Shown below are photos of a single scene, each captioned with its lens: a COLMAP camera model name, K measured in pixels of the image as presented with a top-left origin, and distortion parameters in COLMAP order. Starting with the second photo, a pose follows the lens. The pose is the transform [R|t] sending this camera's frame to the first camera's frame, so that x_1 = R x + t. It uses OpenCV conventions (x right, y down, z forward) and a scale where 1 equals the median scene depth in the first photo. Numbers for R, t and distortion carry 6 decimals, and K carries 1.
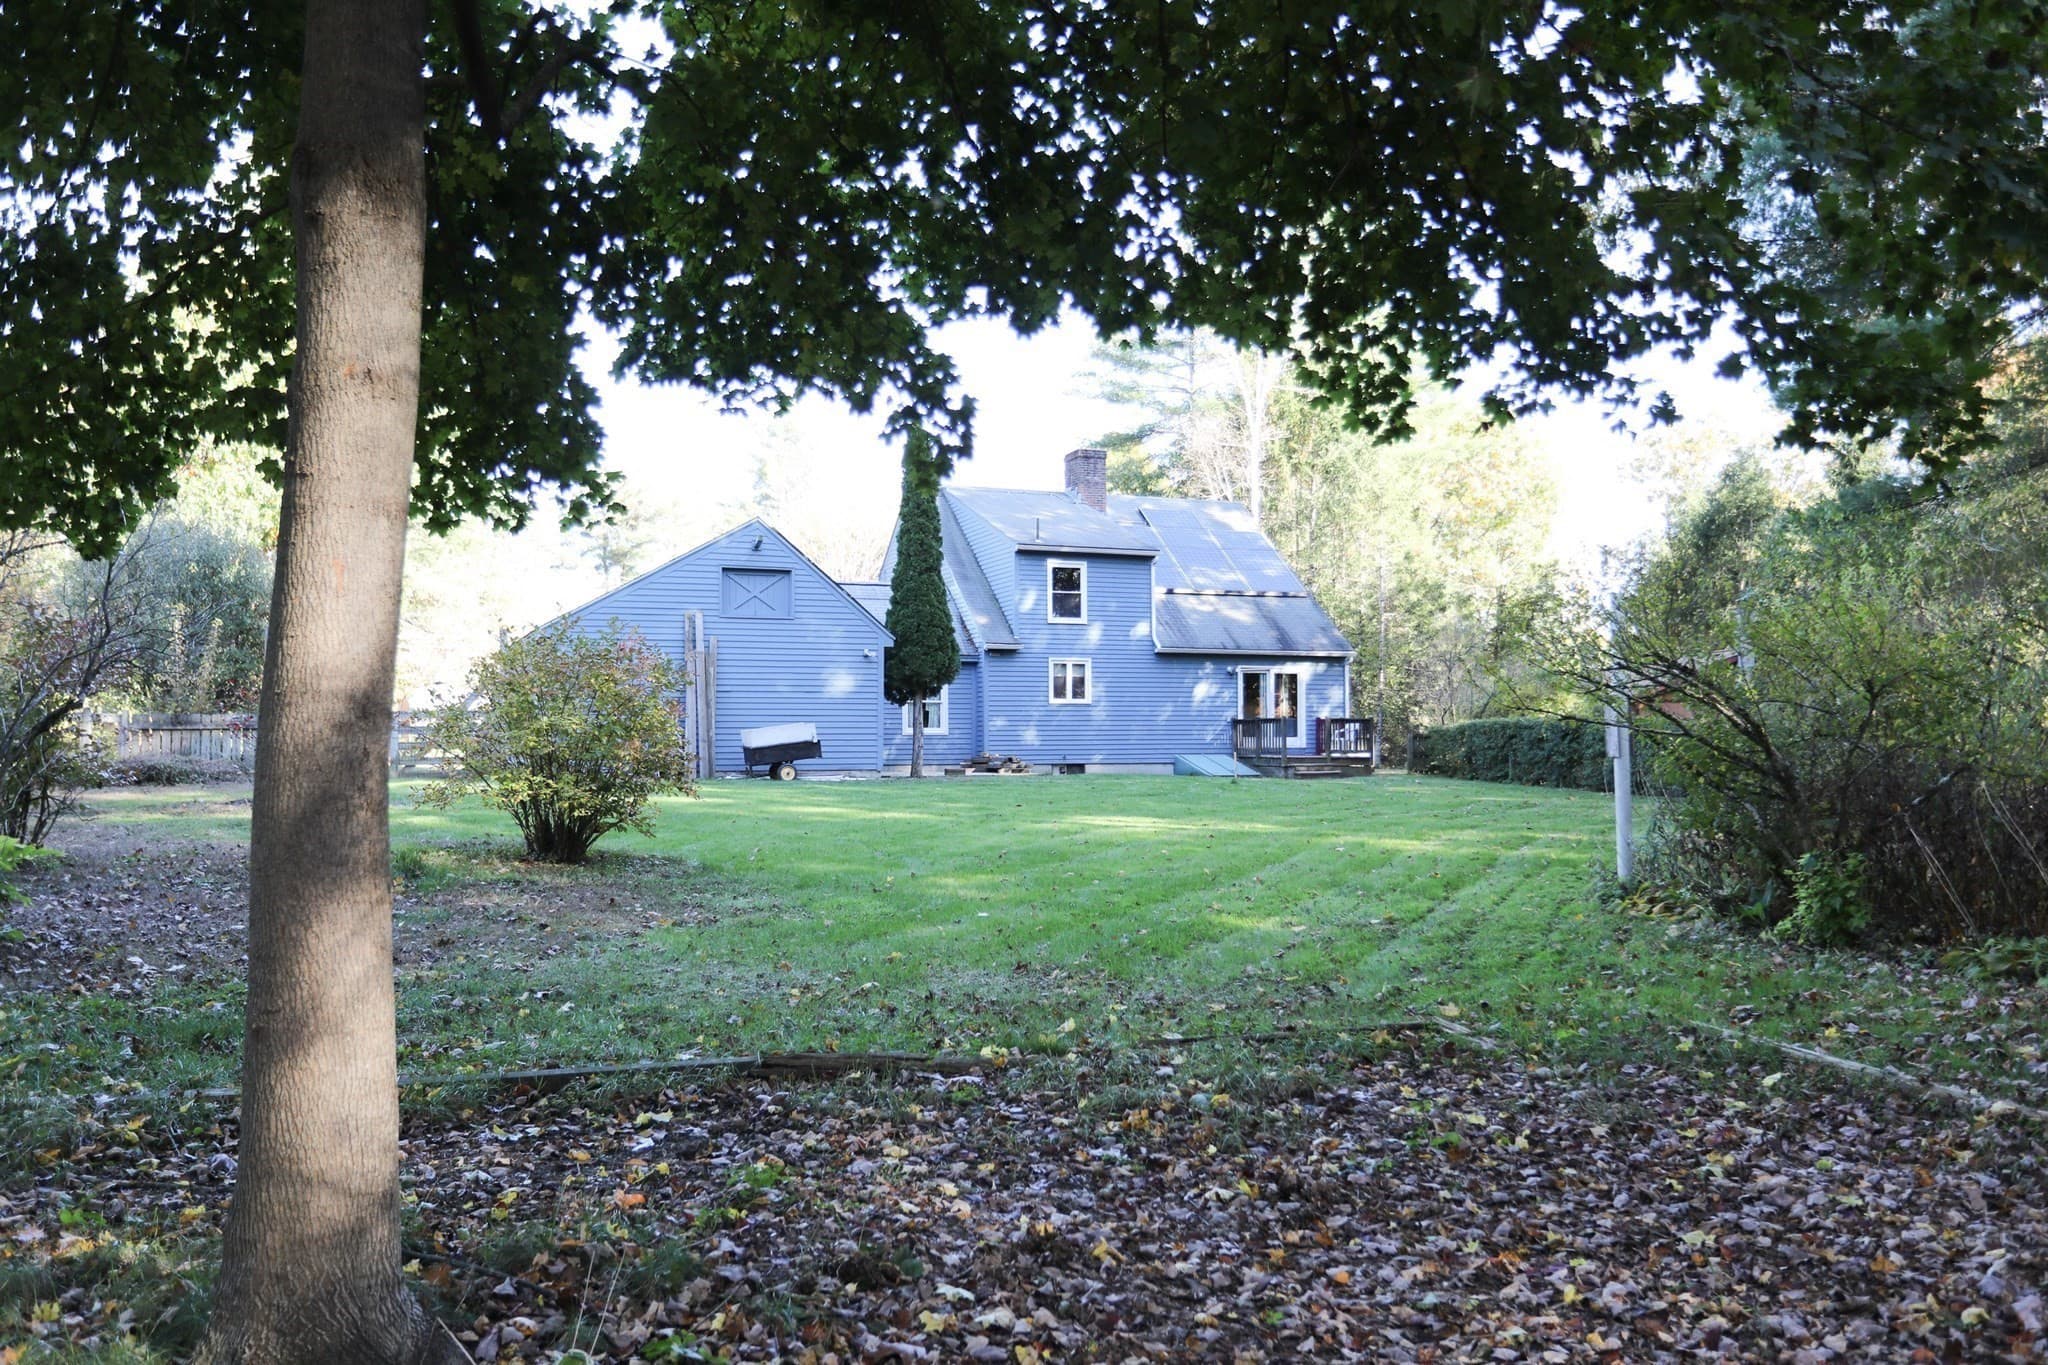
lens RADIAL K [[1716.8, 0, 1014.1], [0, 1716.8, 683.8], [0, 0, 1]] dist [0.001439, 0.012934]
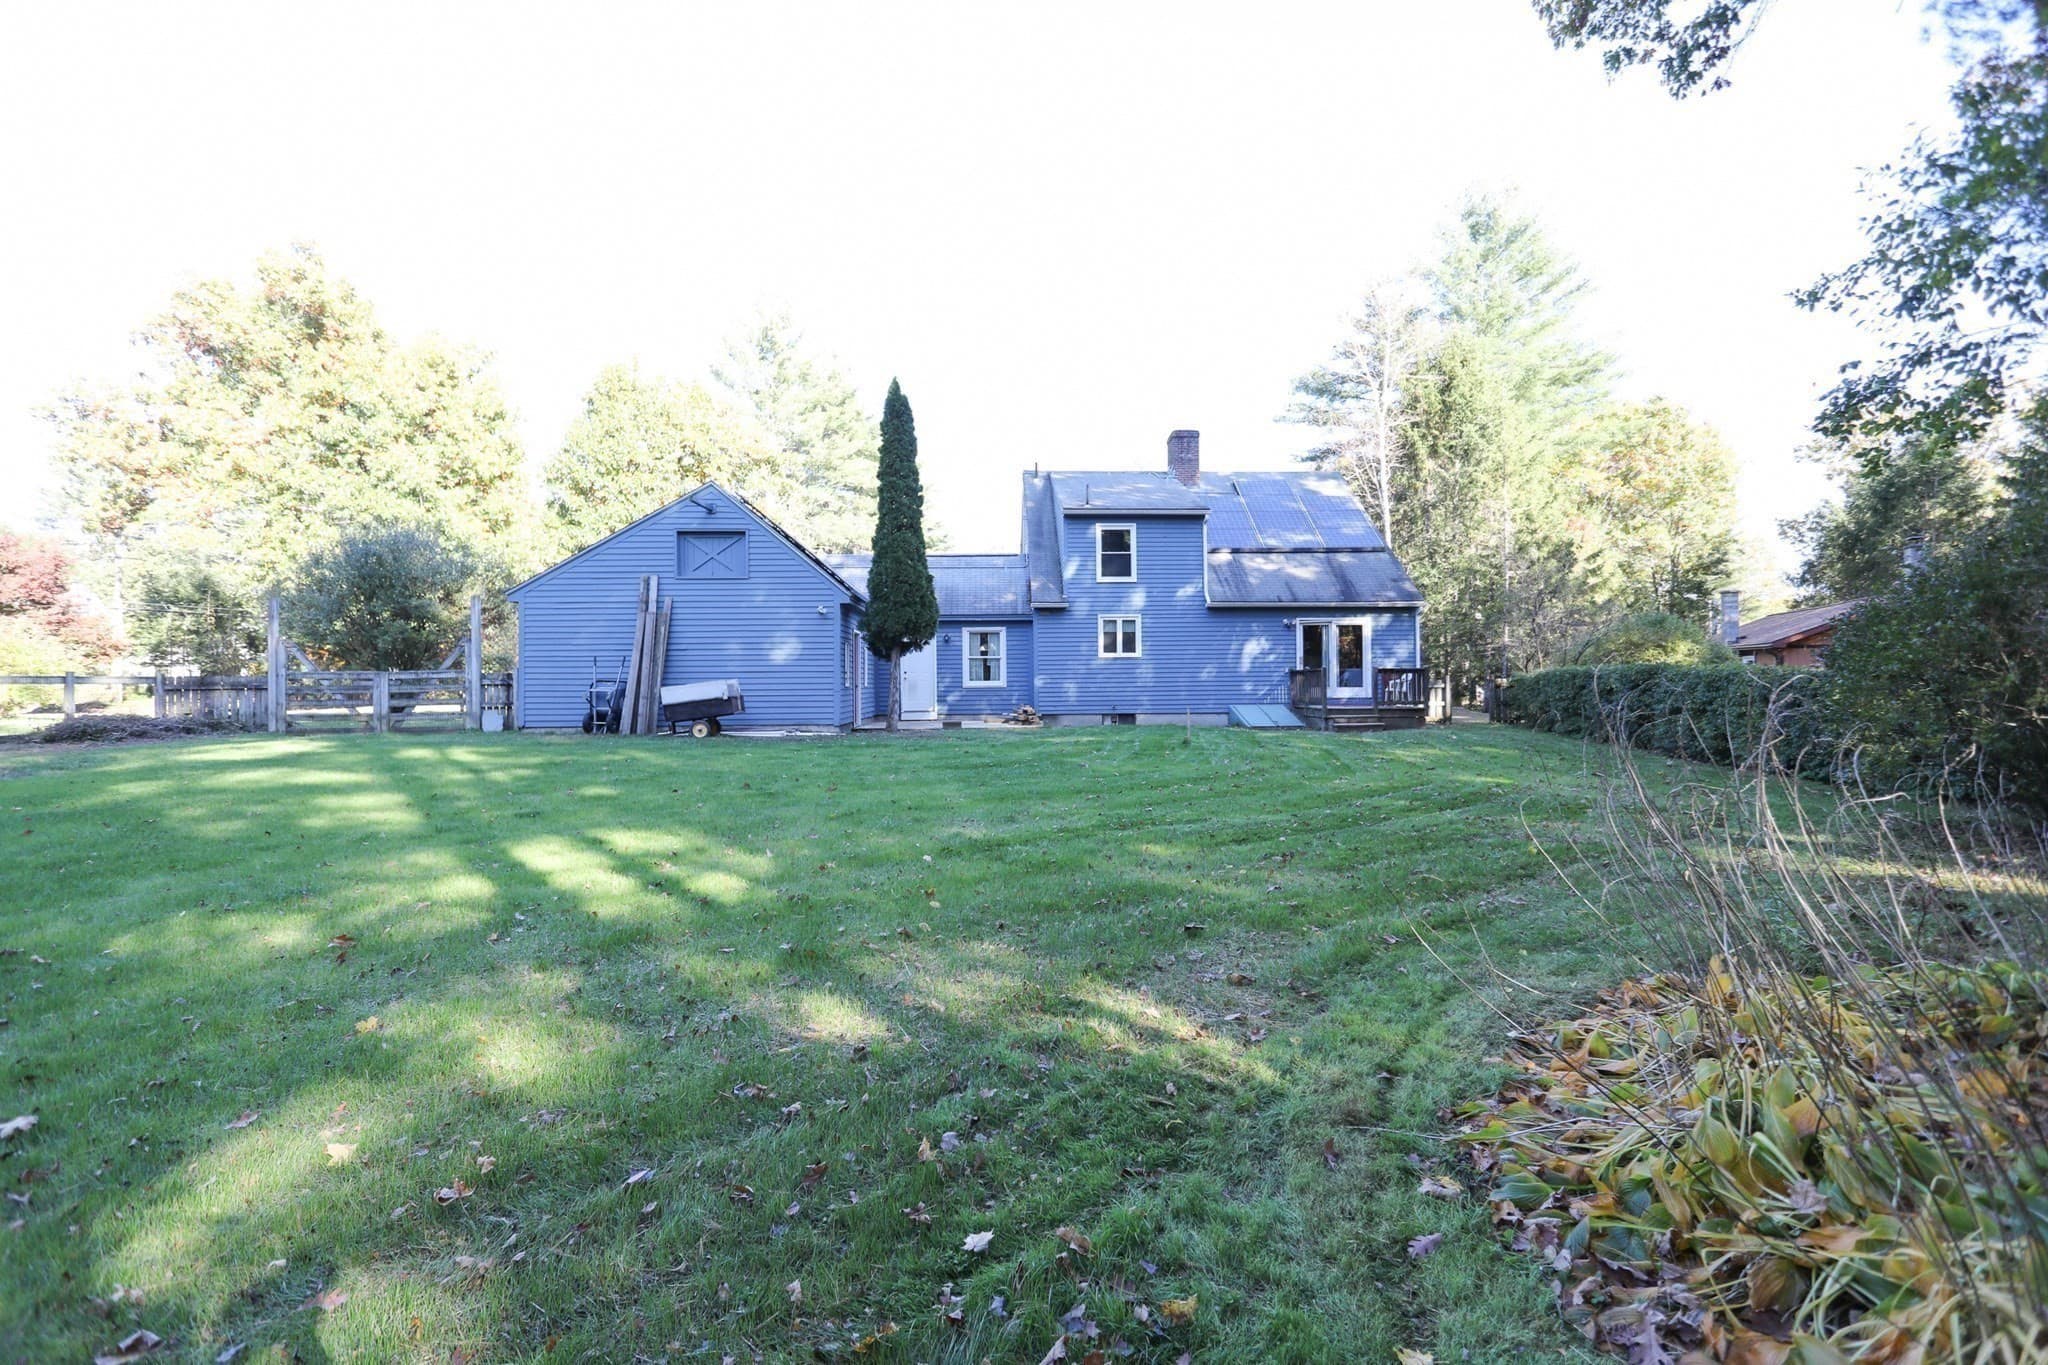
lens RADIAL K [[1017.9, 0, 1011.7], [0, 1017.9, 683.4], [0, 0, 1]] dist [-0.026538, 0.010938]
pose [[0.939332, -0.007545, -0.342927, 0.184177], [0.017604, 0.999501, 0.026228, 0.009750], [0.342558, -0.030674, 0.938996, 0.381771]]
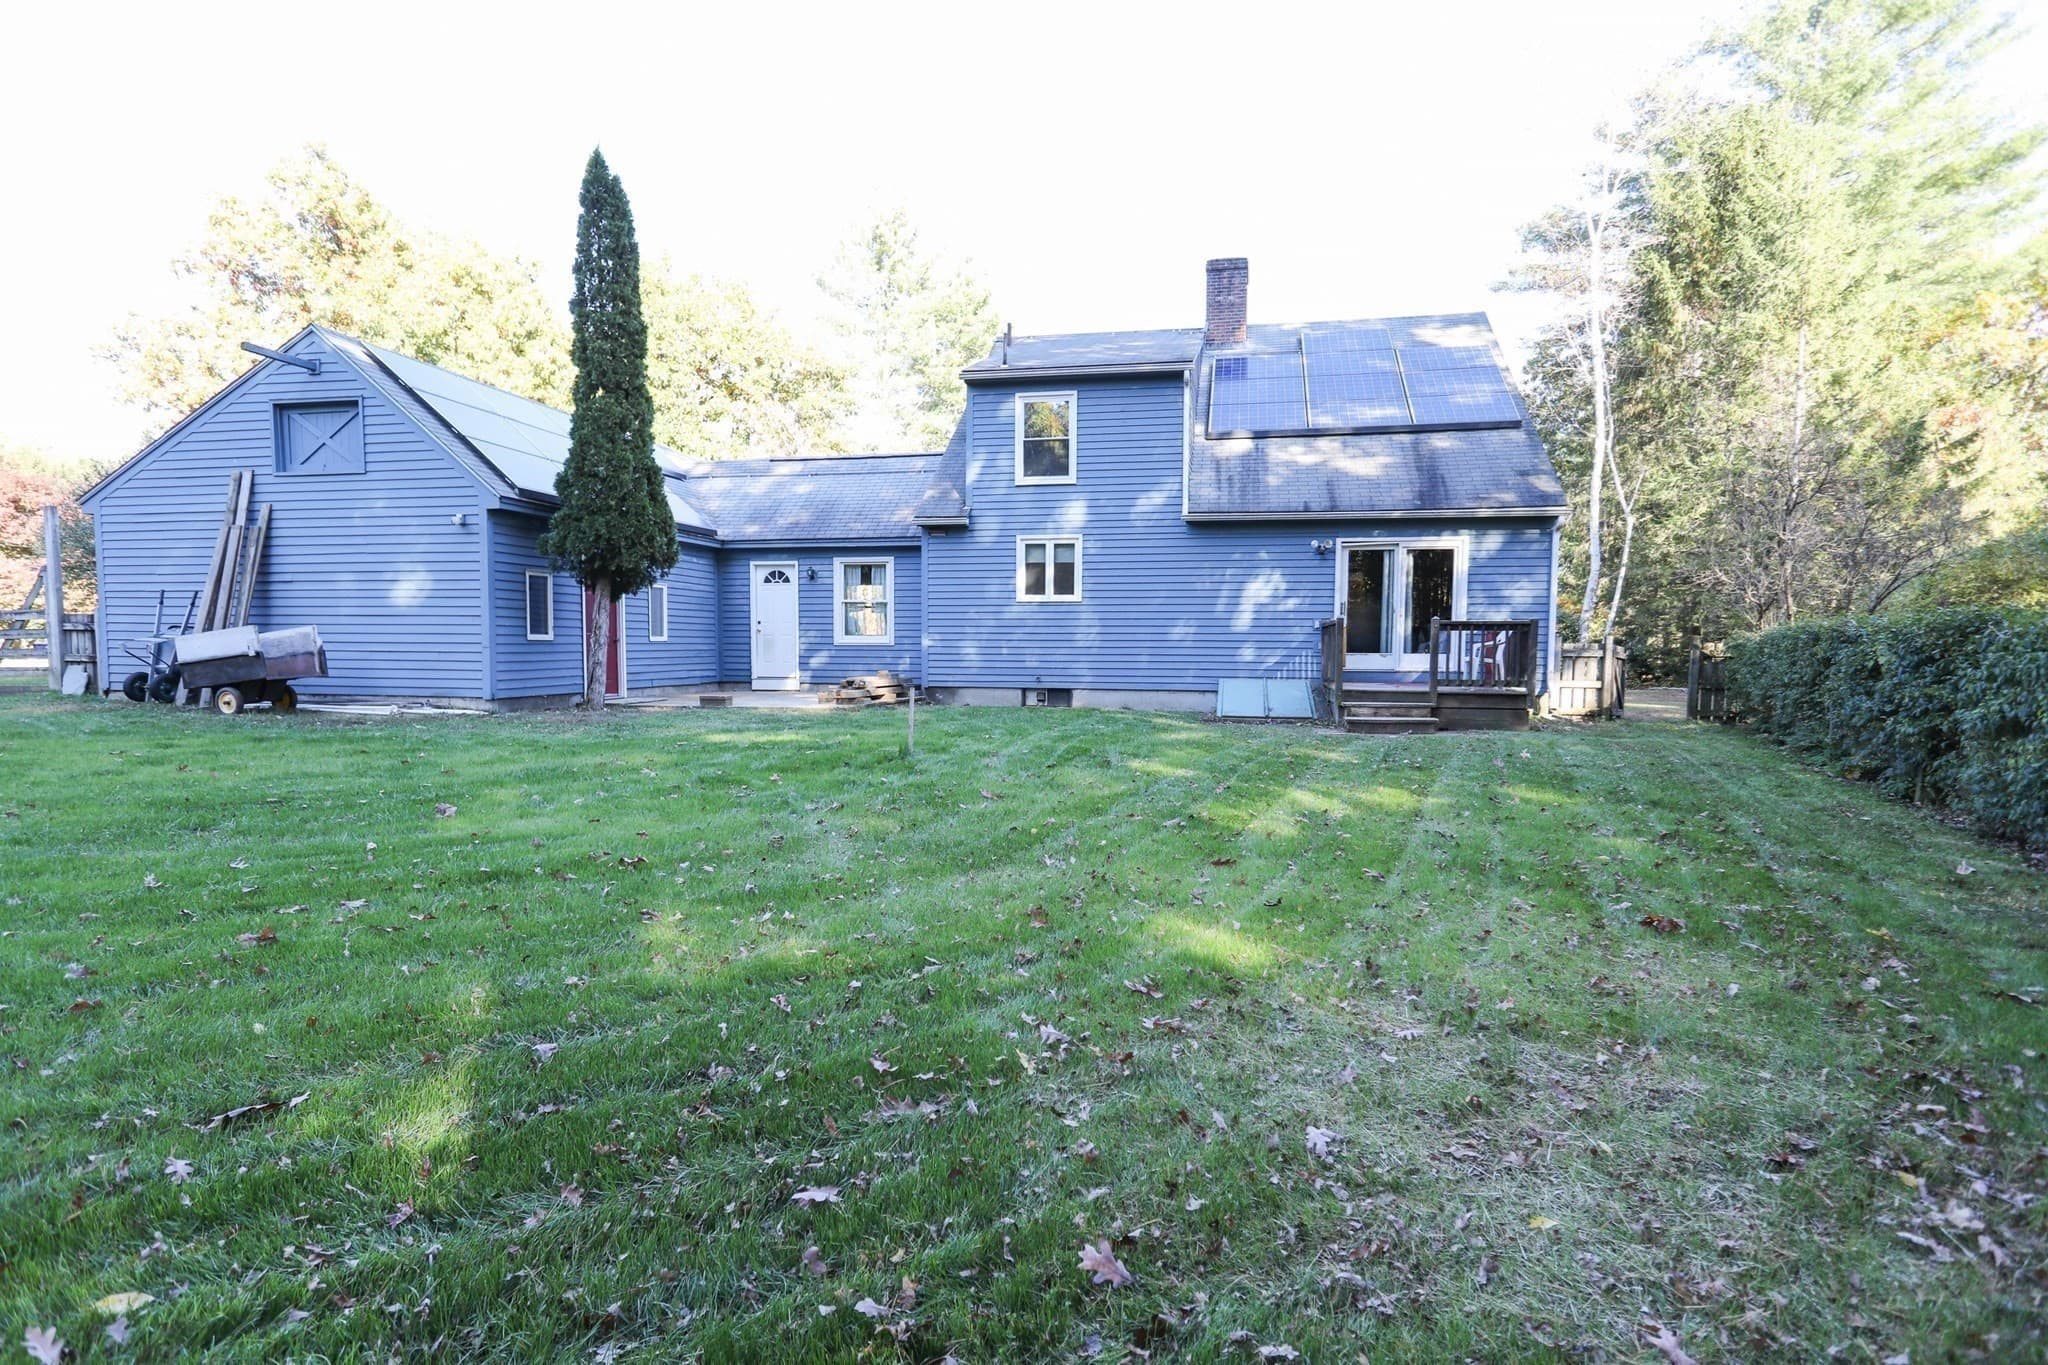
lens RADIAL K [[1017.9, 0, 1042.6], [0, 1017.9, 728.2], [0, 0, 1]] dist [-0.026538, 0.010938]
pose [[0.824241, 0.053102, -0.563744, 0.261618], [0.008225, 0.994365, 0.105691, 0.018448], [0.566180, -0.091751, 0.819160, 0.652886]]
